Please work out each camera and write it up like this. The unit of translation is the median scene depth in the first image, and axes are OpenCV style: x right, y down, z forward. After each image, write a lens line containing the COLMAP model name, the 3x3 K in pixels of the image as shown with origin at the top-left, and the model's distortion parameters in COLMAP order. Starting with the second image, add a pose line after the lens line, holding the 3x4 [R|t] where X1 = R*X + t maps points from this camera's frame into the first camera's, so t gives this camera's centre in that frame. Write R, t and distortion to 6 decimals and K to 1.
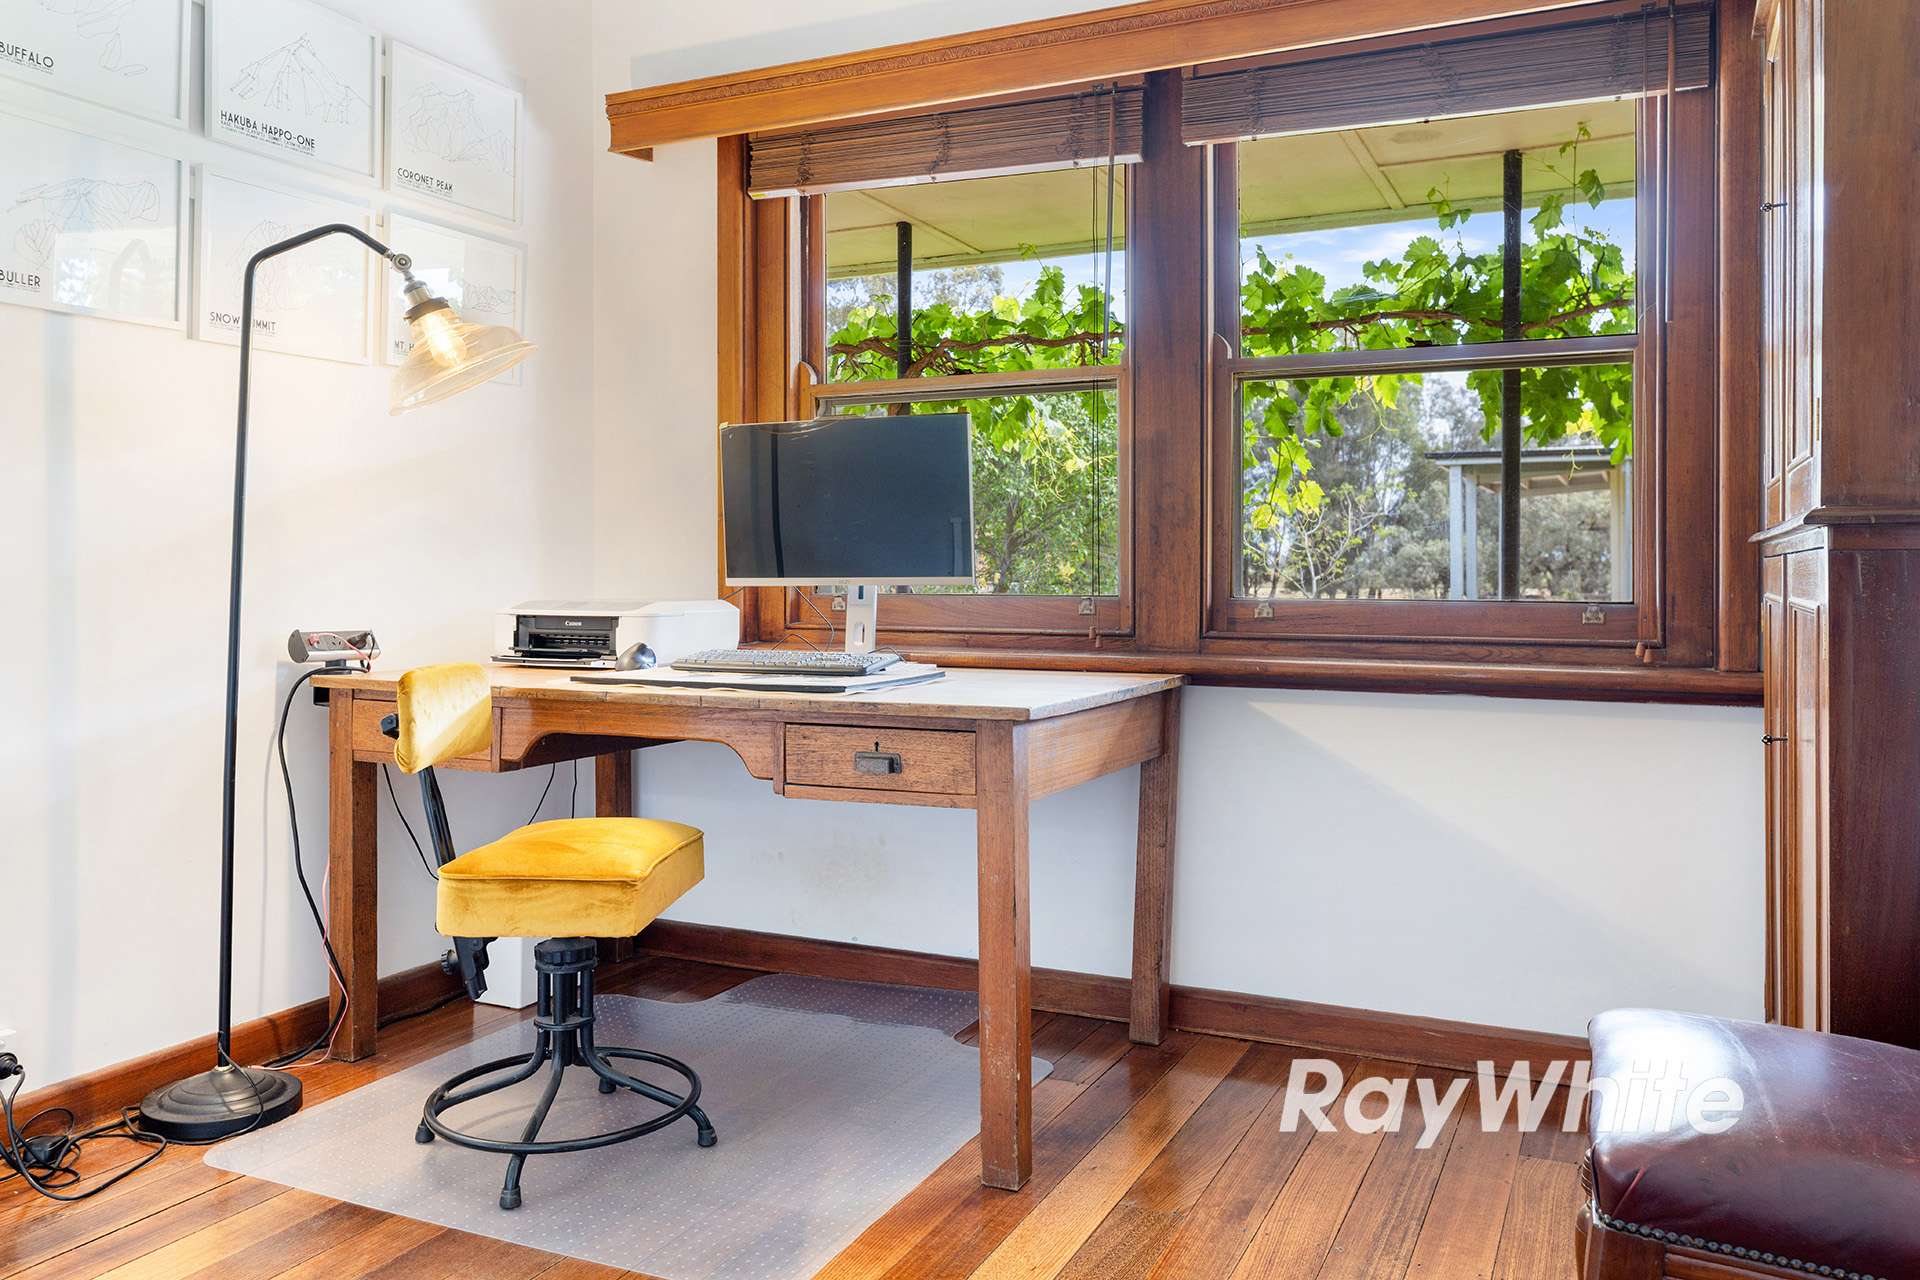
lens RADIAL K [[1434.6, 0, 954.4], [0, 1434.6, 667.7], [0, 0, 1]] dist [-0.002128, 0.002399]
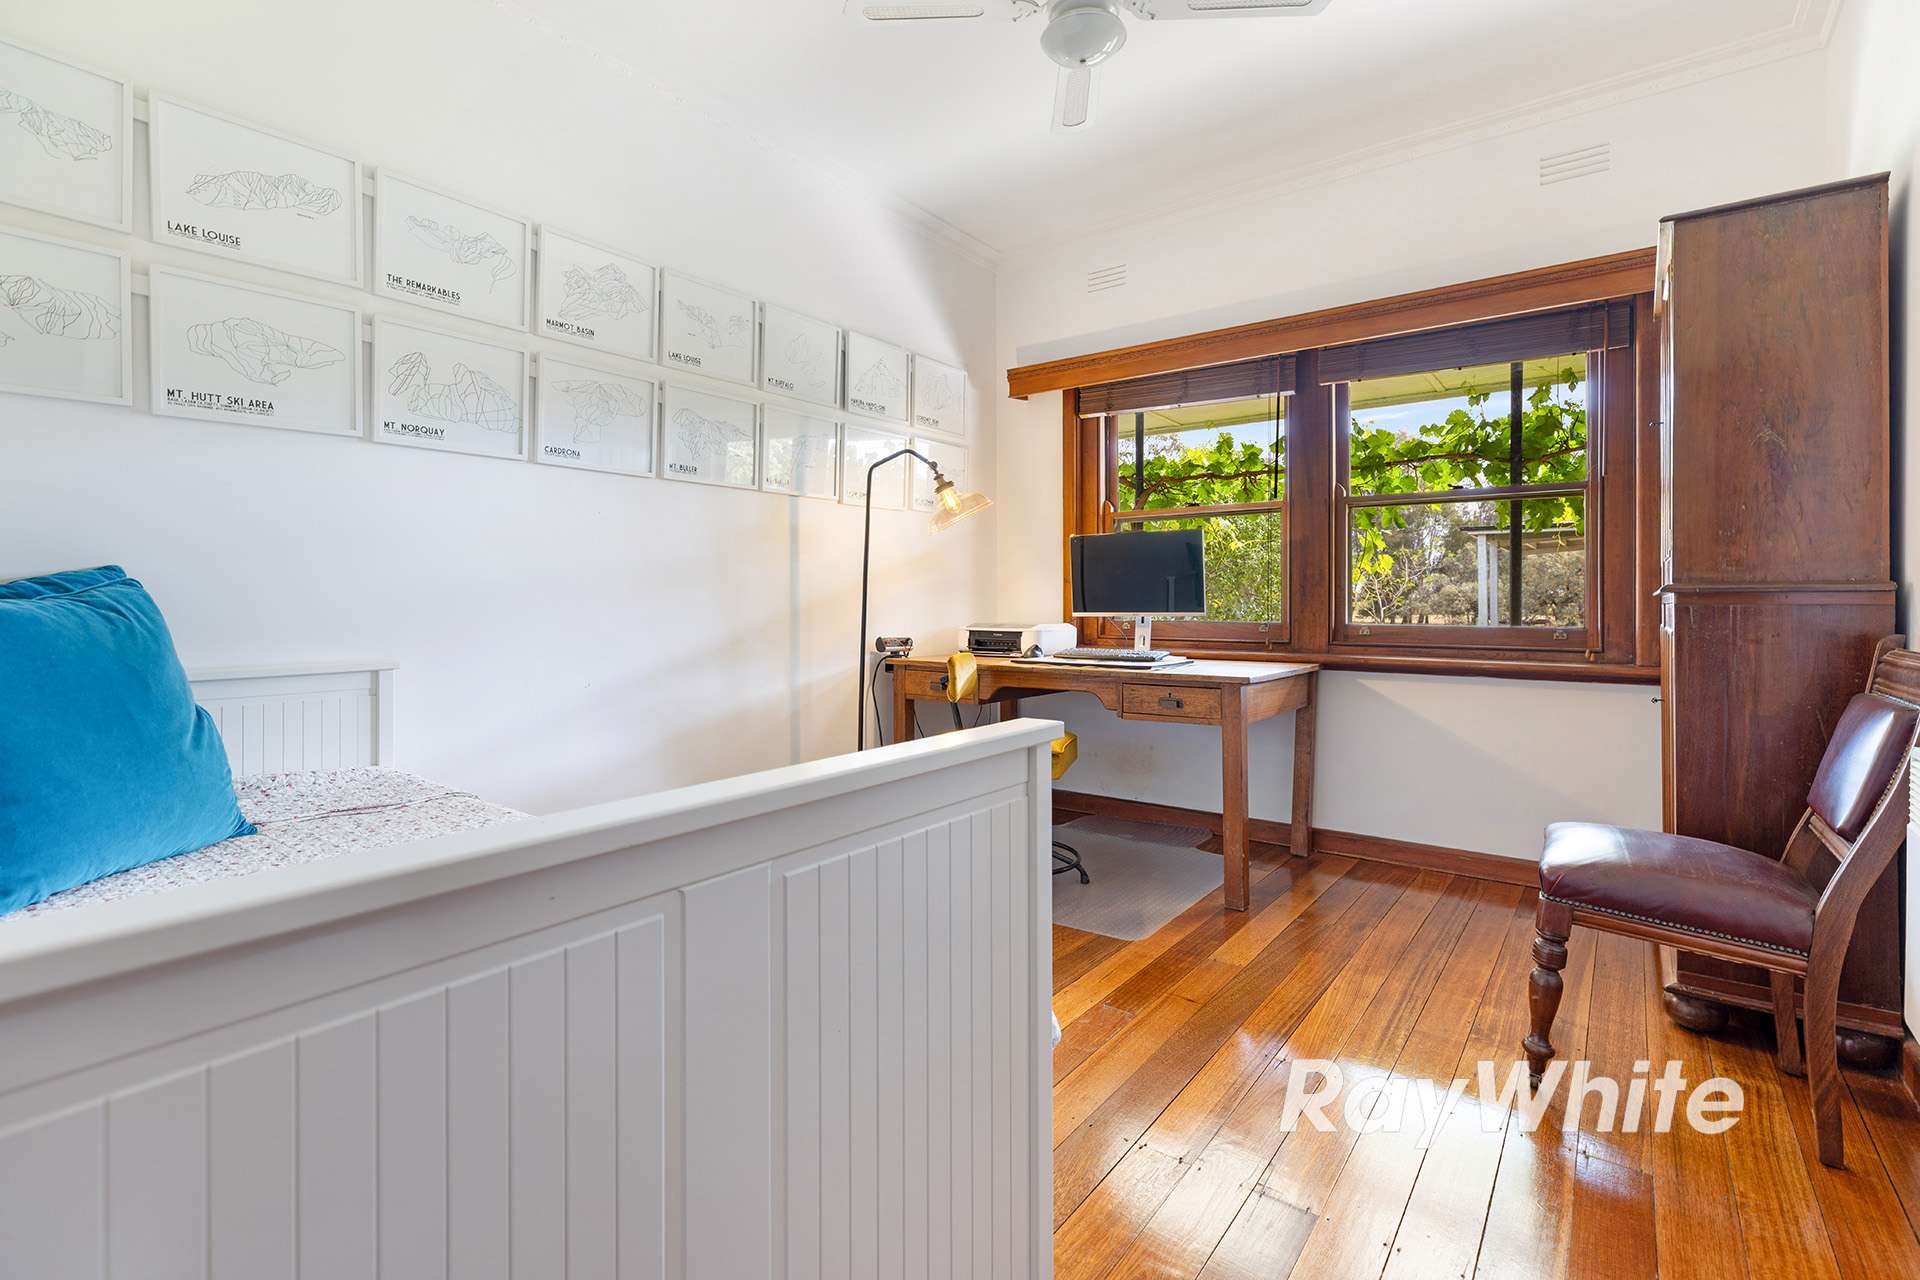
lens RADIAL K [[865.1, 0, 957.7], [0, 865.1, 636.0], [0, 0, 1]] dist [0.003551, 0.000152]
pose [[0.978262, 0.008222, -0.207209, -0.064867], [-0.014355, 0.999502, -0.028110, 0.005931], [0.206875, 0.030473, 0.977893, -0.199959]]
